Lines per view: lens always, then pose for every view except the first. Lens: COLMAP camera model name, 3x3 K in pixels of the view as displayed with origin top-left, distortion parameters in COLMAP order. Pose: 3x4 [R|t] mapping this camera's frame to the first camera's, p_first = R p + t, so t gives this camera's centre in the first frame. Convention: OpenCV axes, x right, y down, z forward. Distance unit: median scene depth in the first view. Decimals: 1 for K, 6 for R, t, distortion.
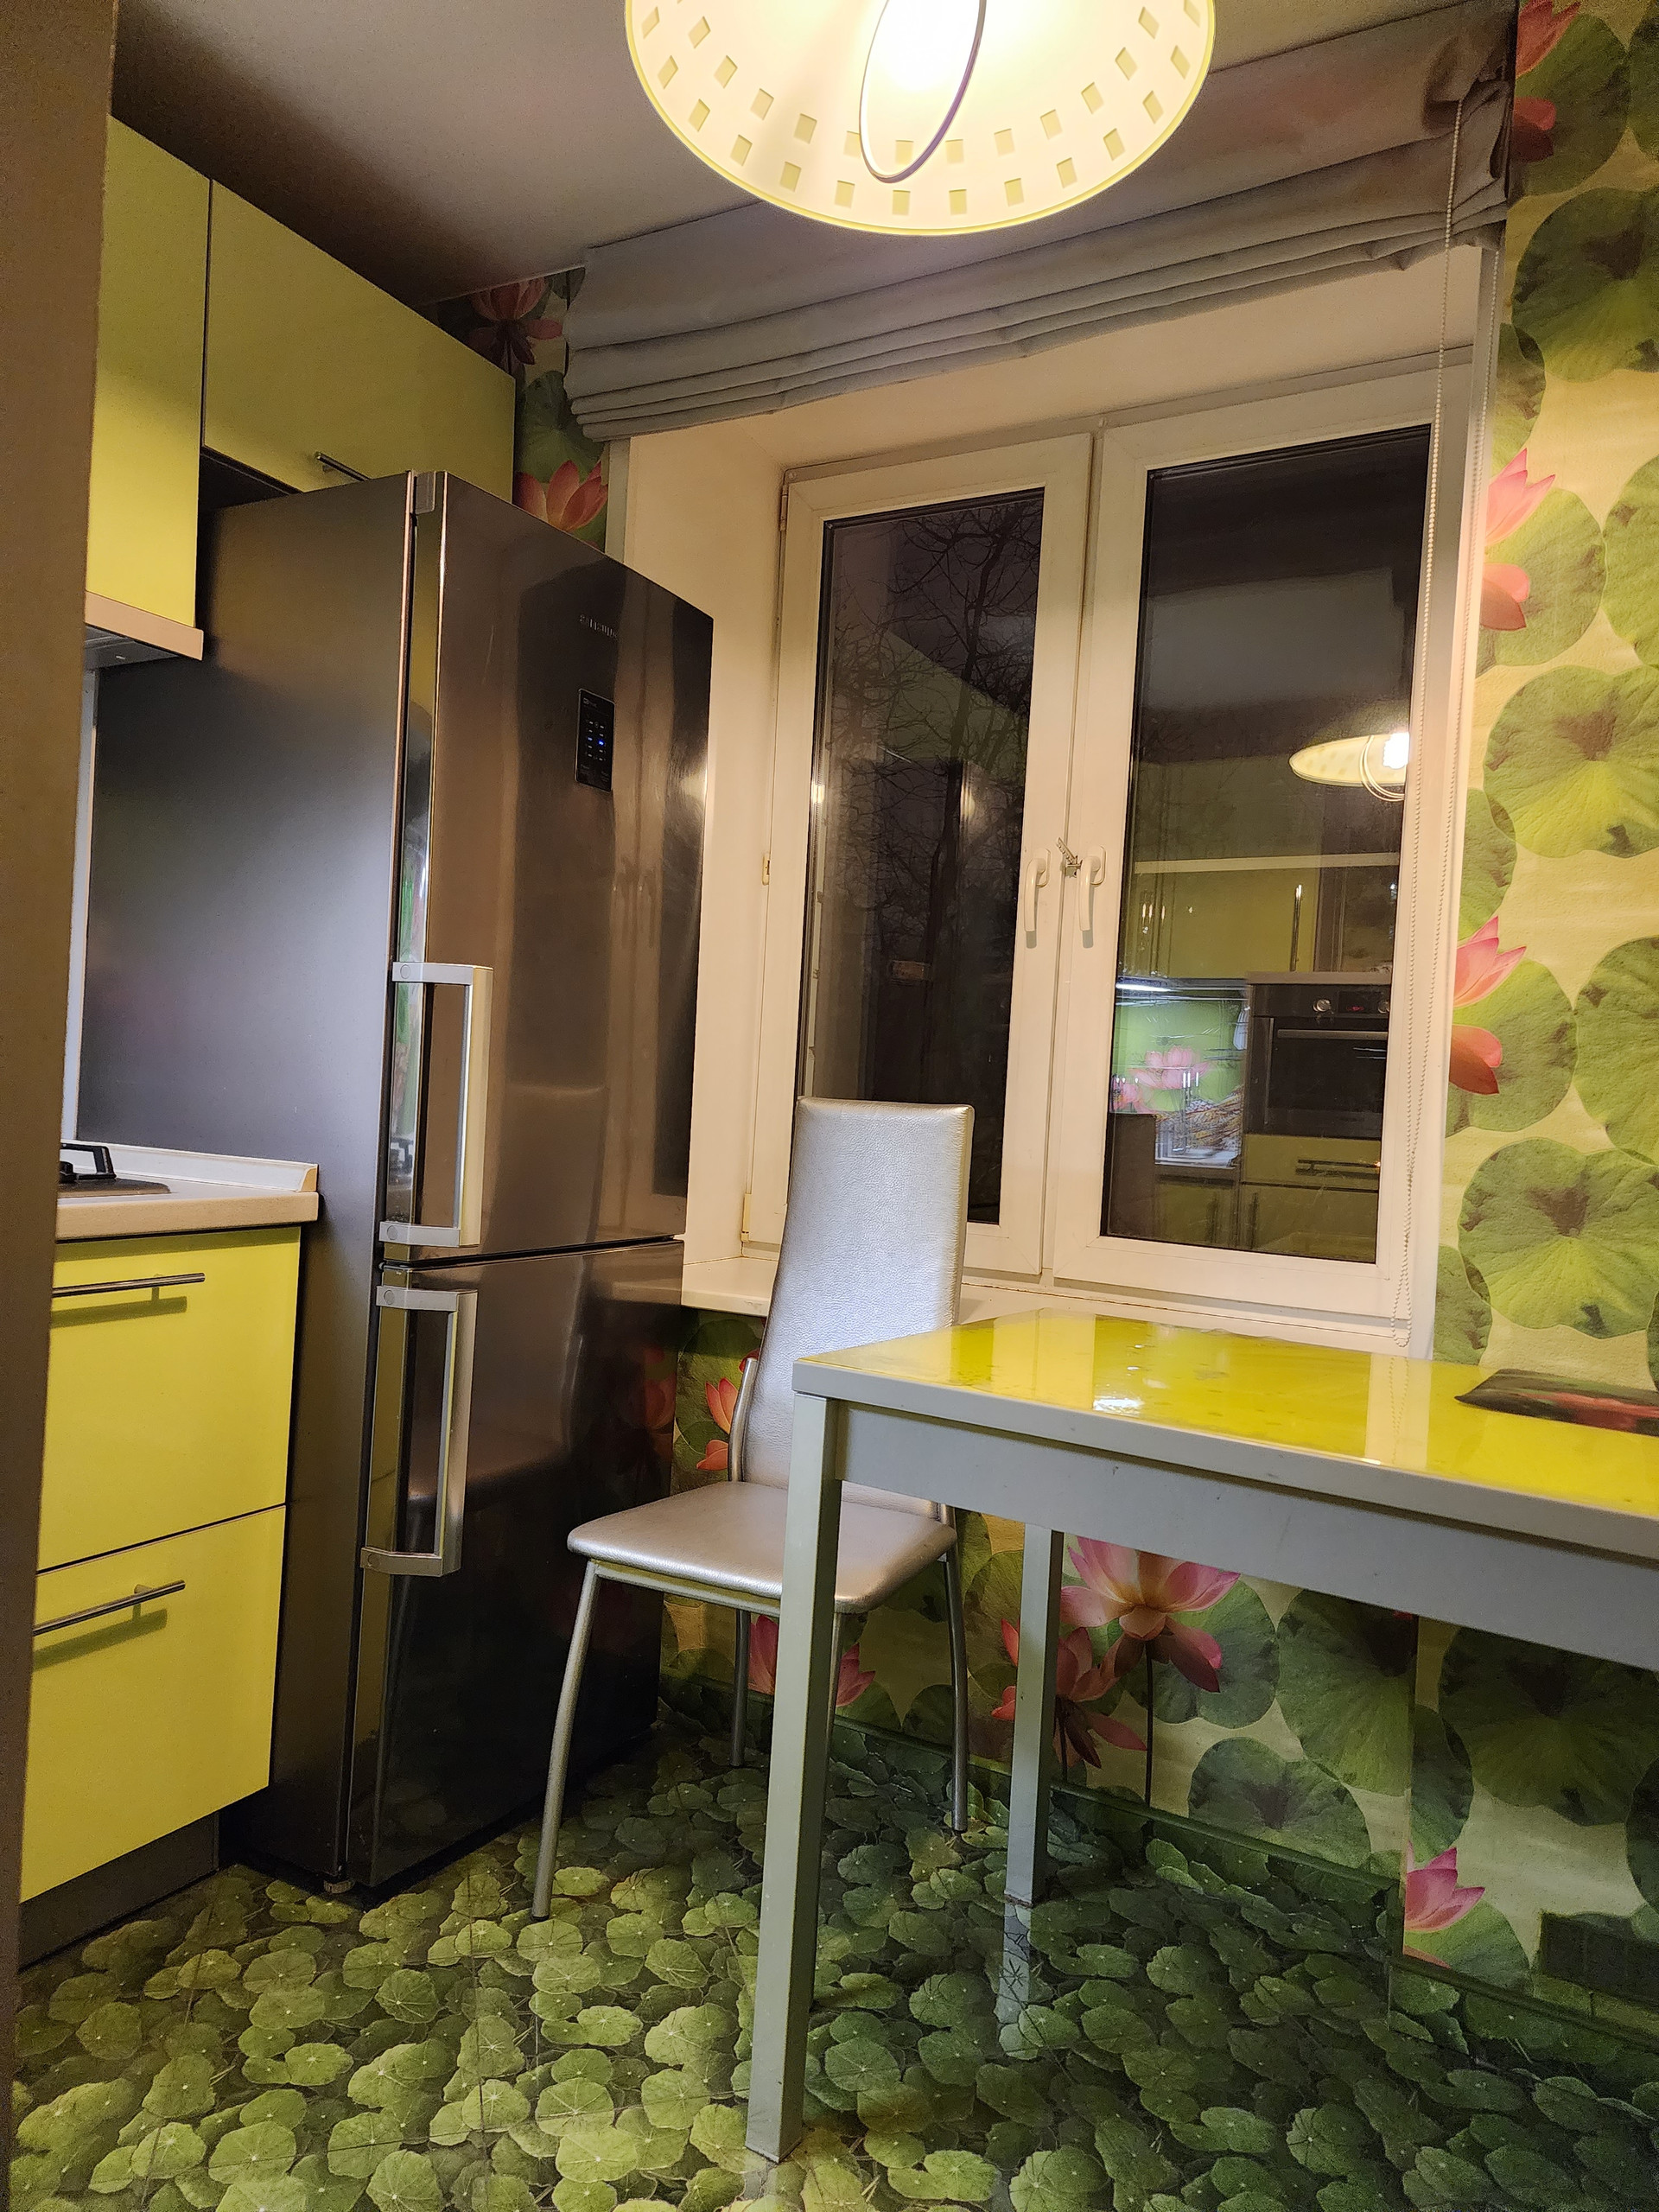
lens RADIAL K [[1505.1, 0, 833.4], [0, 1505.1, 1100.5], [0, 0, 1]] dist [0.078734, -0.075265]
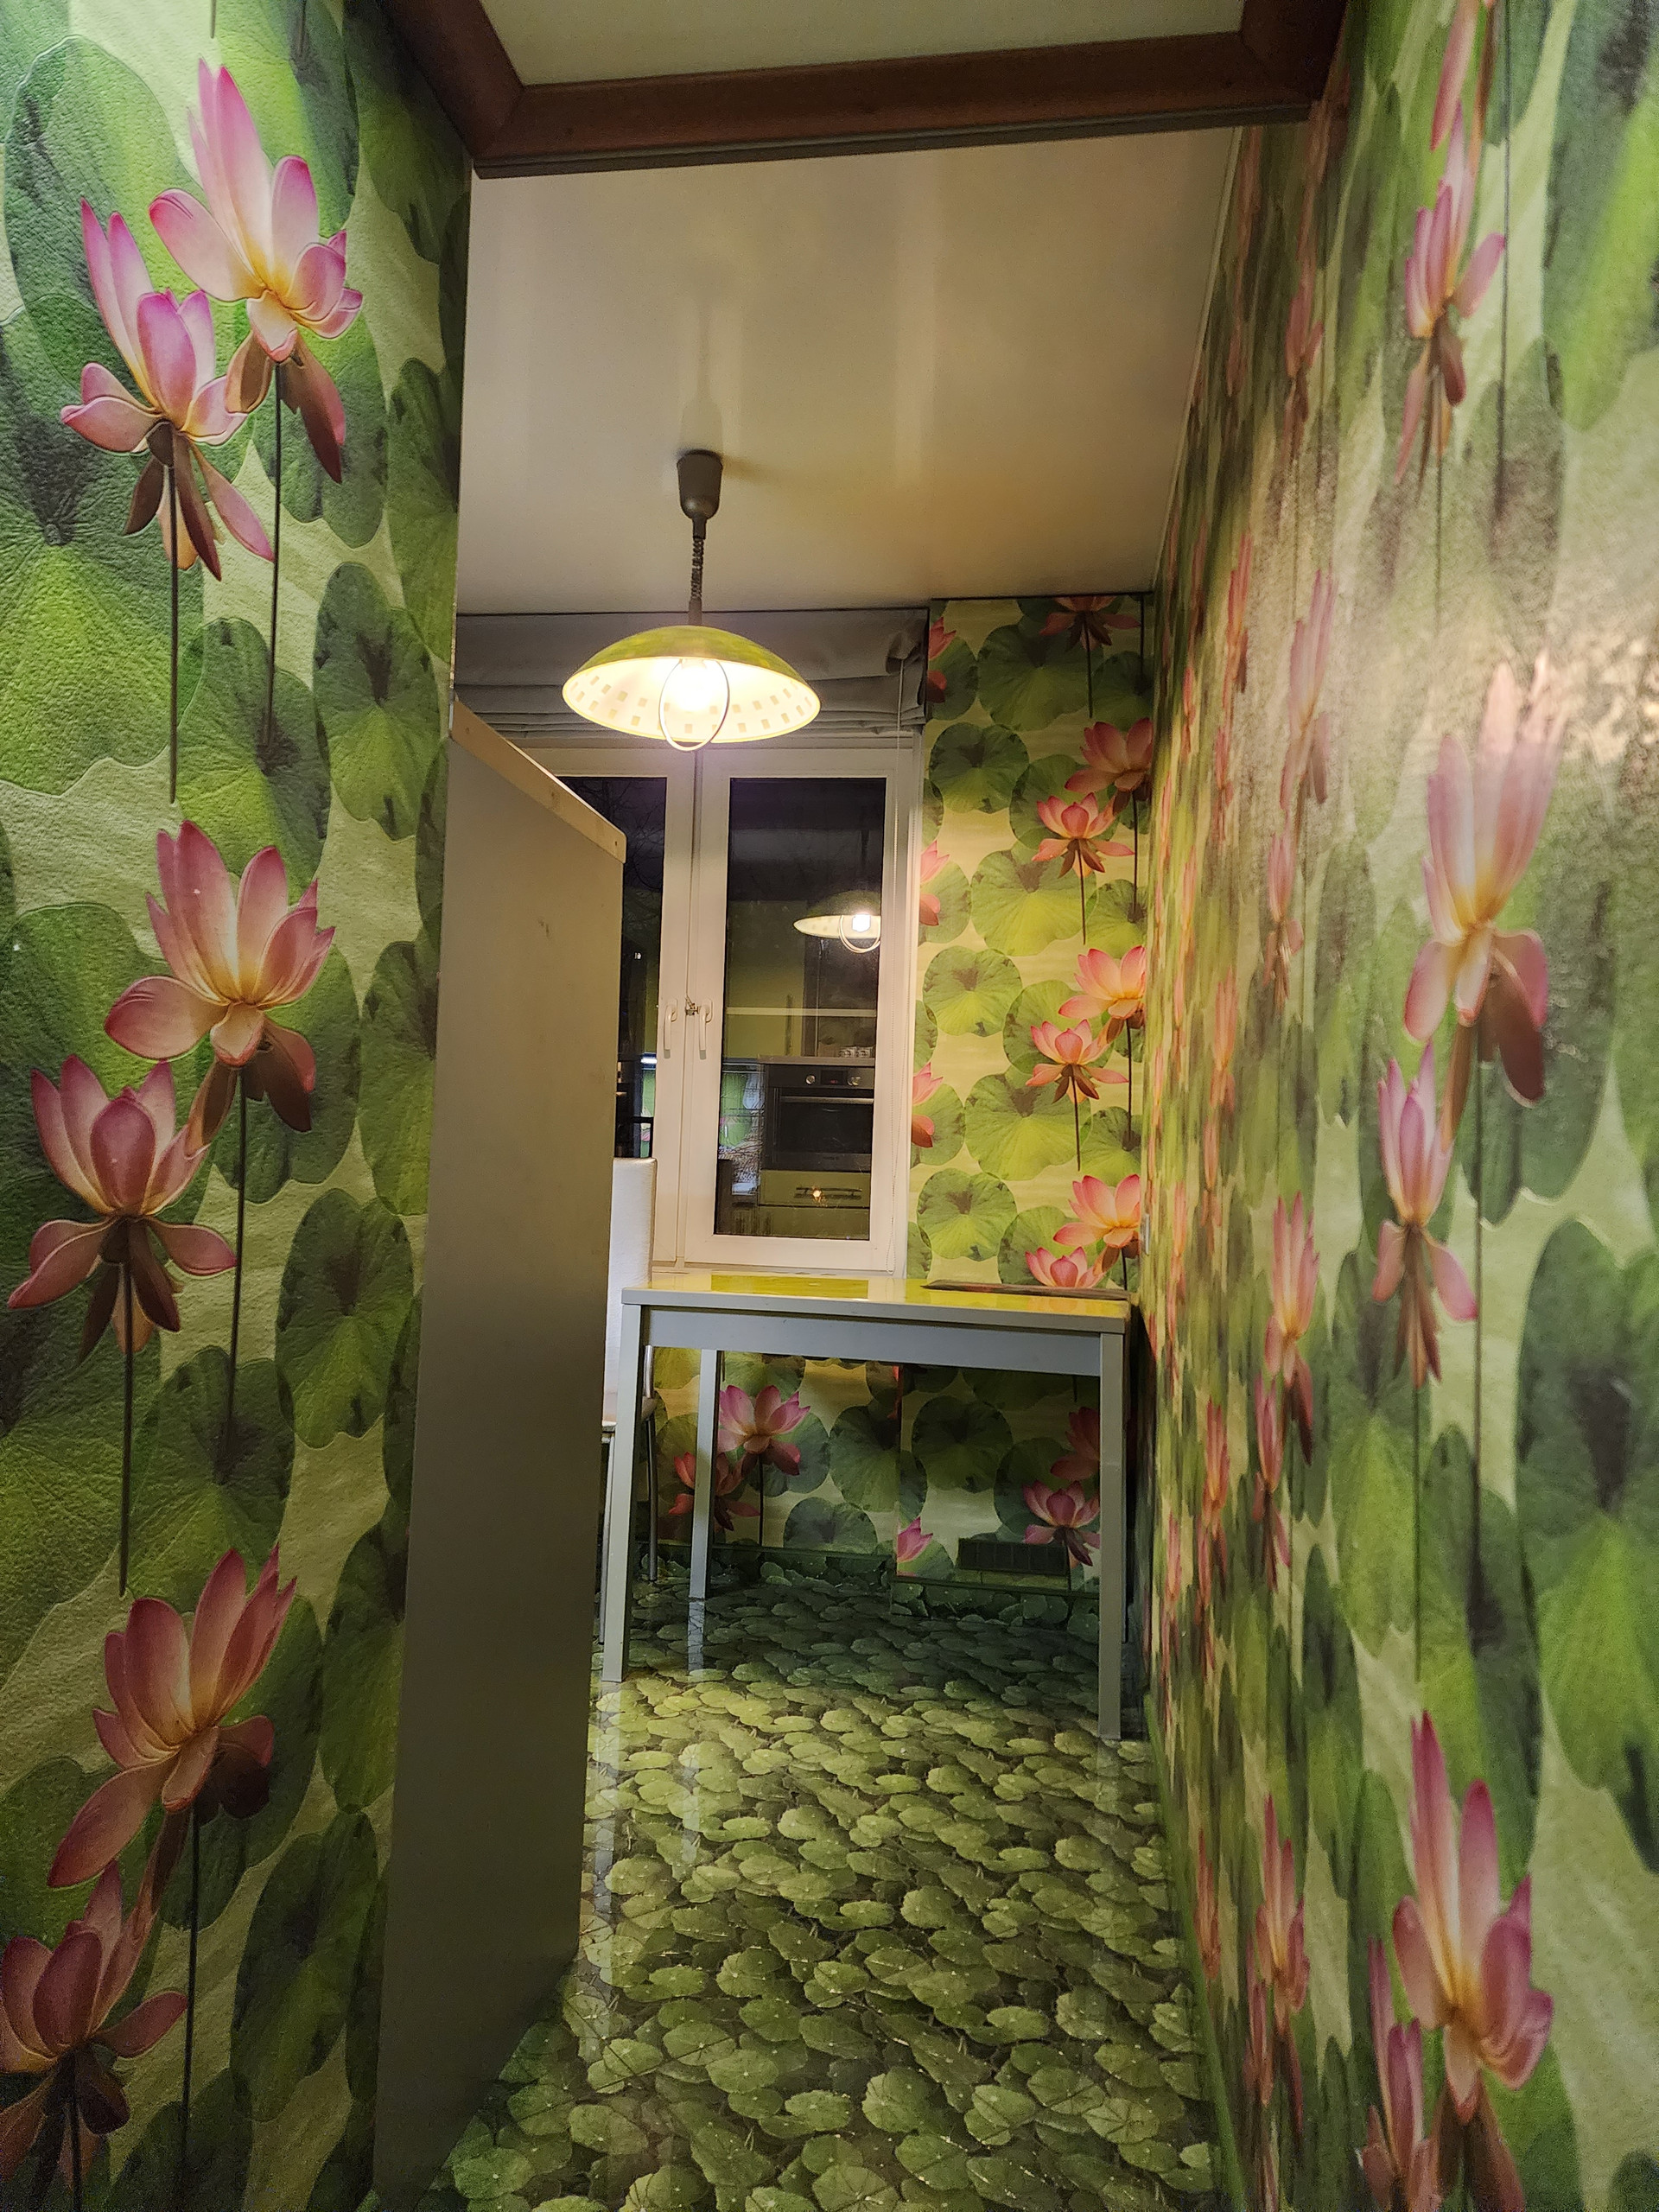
lens RADIAL K [[1505.1, 0, 833.4], [0, 1505.1, 1100.5], [0, 0, 1]] dist [0.078734, -0.075265]
pose [[0.936227, -0.009418, 0.351270, -0.351514], [0.019569, 0.999487, -0.025360, -0.016129], [-0.350851, 0.030617, 0.935931, -0.749009]]
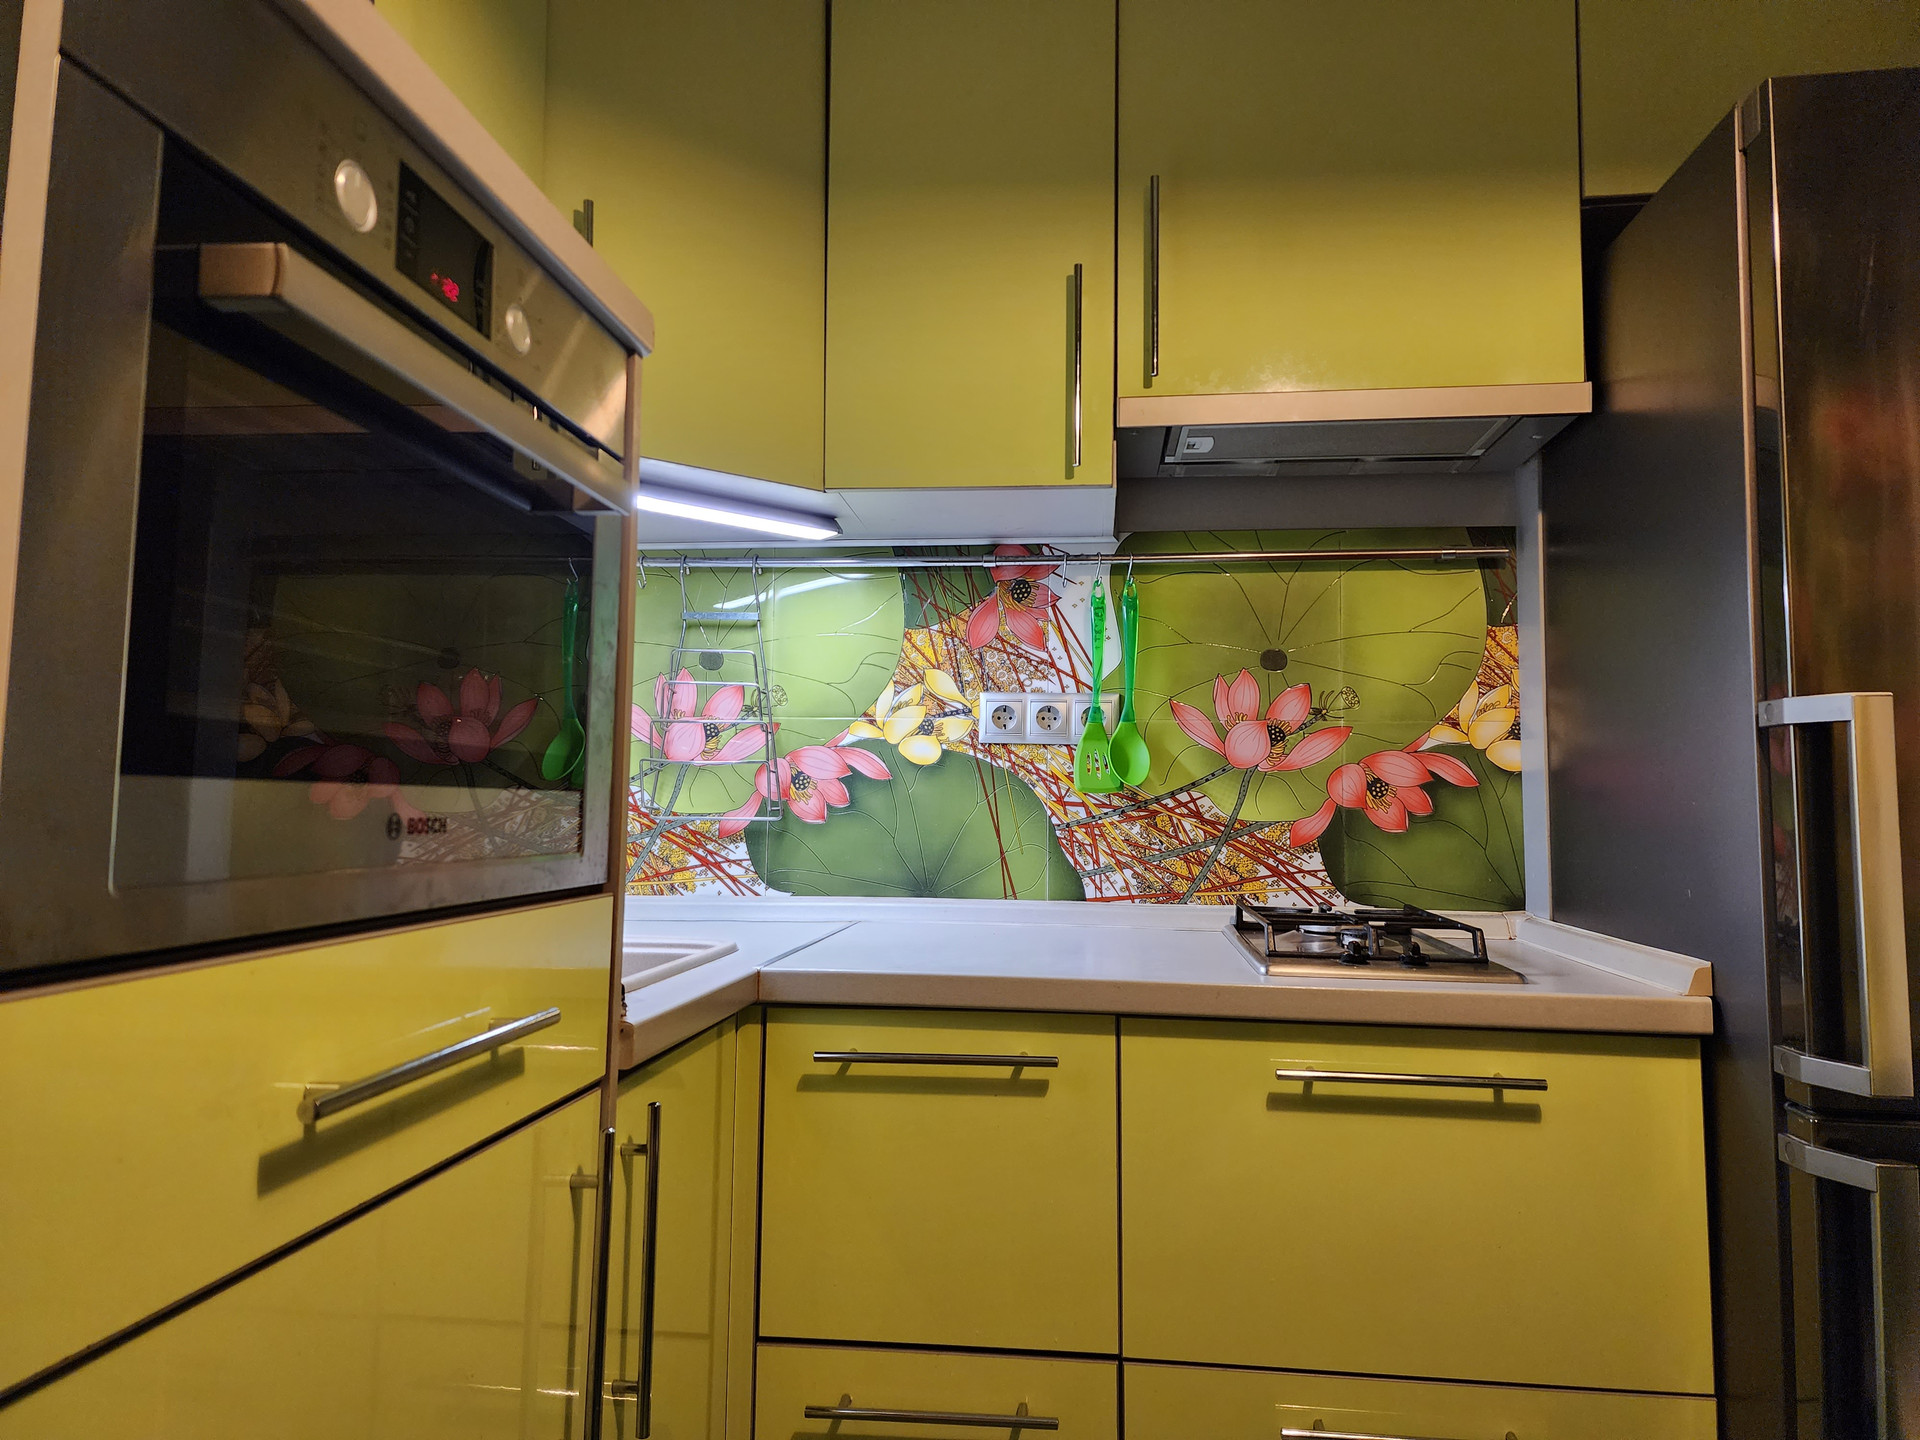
lens RADIAL K [[1306.4, 0, 957.2], [0, 1306.4, 712.3], [0, 0, 1]] dist [0.078734, -0.075265]
pose [[0.386378, -0.120849, -0.914389, 0.221781], [-0.009496, 0.990805, -0.134961, 0.012055], [0.922292, 0.060829, 0.381678, 0.469735]]
